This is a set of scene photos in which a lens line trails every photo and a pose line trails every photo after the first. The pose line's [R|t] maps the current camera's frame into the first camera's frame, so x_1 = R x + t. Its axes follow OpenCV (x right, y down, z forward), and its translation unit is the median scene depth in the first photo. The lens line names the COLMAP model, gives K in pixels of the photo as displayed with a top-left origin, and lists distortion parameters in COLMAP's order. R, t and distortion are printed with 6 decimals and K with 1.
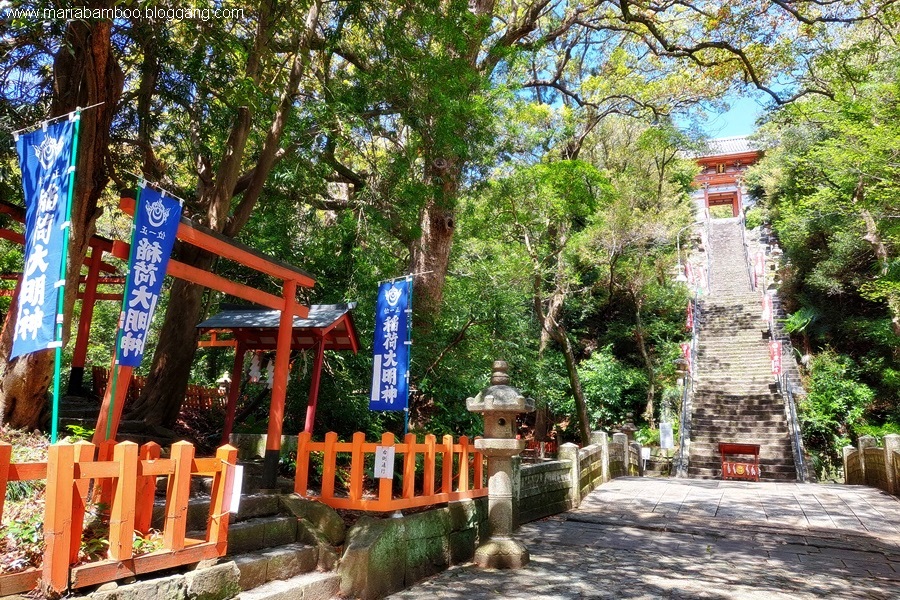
lens RADIAL K [[629.0, 0, 450.0], [0, 629.0, 300.0], [0, 0, 1]] dist [0.021827, 0.002805]
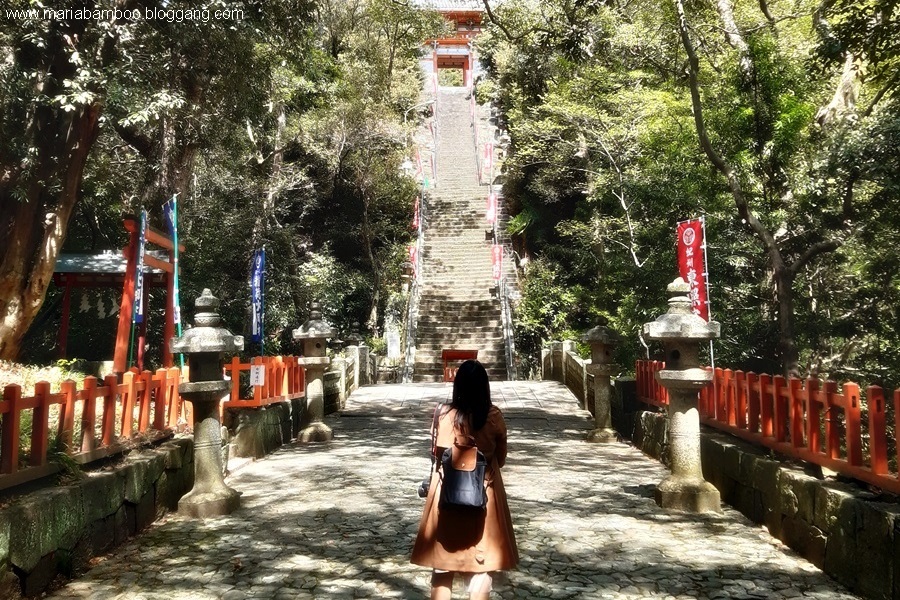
lens RADIAL K [[695.4, 0, 450.0], [0, 695.4, 300.0], [0, 0, 1]] dist [0.001523, 0.000318]
pose [[0.917861, -0.008752, 0.396806, -0.142678], [-0.048054, 0.989952, 0.132990, -0.071392], [-0.393982, -0.141135, 0.908217, -0.288883]]
